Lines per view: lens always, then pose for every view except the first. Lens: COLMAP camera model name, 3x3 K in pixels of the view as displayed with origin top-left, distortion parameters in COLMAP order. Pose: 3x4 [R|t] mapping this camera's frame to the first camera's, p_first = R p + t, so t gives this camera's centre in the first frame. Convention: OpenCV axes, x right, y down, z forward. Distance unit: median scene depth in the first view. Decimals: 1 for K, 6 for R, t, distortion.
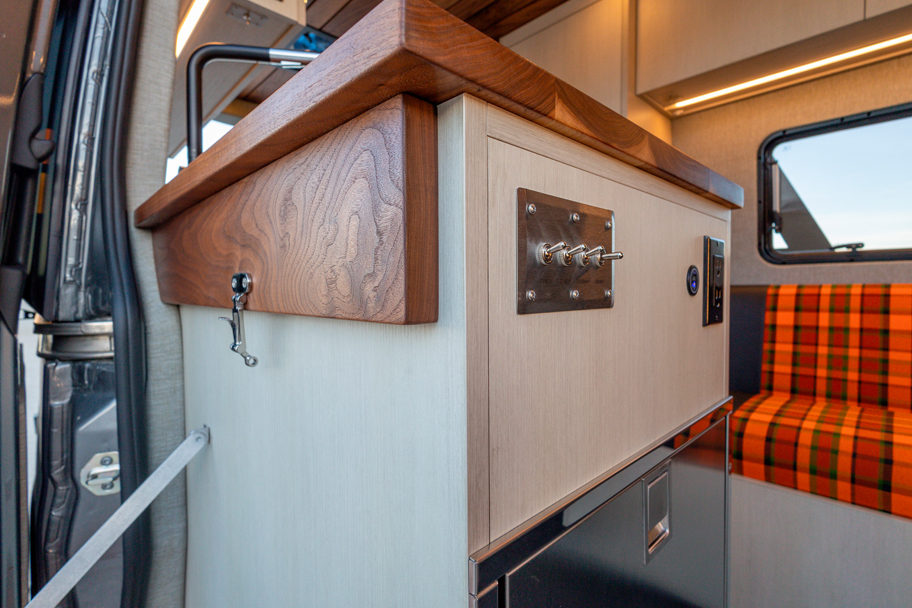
lens RADIAL K [[440.4, 0, 449.6], [0, 440.4, 305.8], [0, 0, 1]] dist [0.017130, -0.004874]
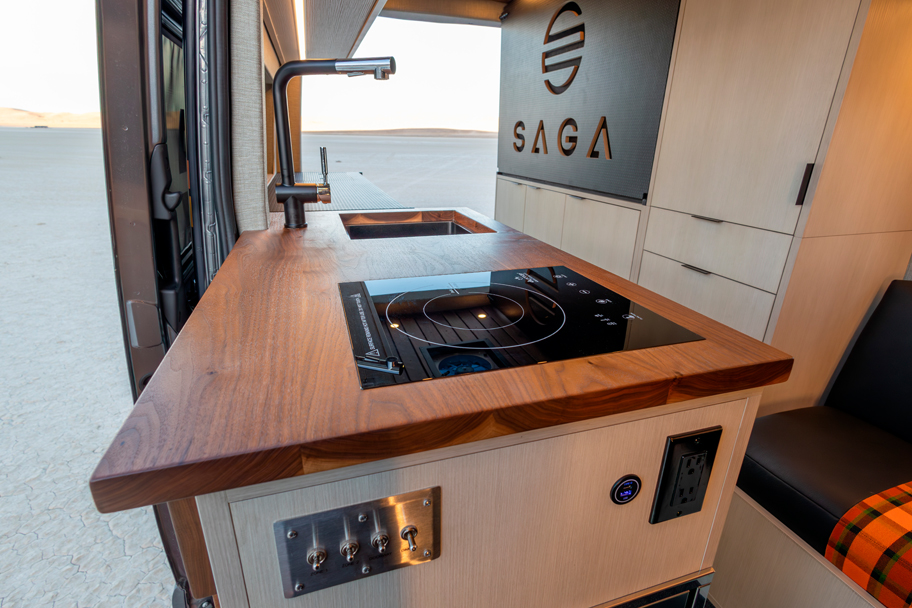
lens RADIAL K [[440.4, 0, 448.4], [0, 440.4, 302.9], [0, 0, 1]] dist [0.017130, -0.004874]
pose [[0.897284, 0.161368, -0.410903, 0.348504], [-0.023656, 0.947035, 0.320258, -0.443016], [0.440819, -0.277642, 0.853577, 0.141886]]
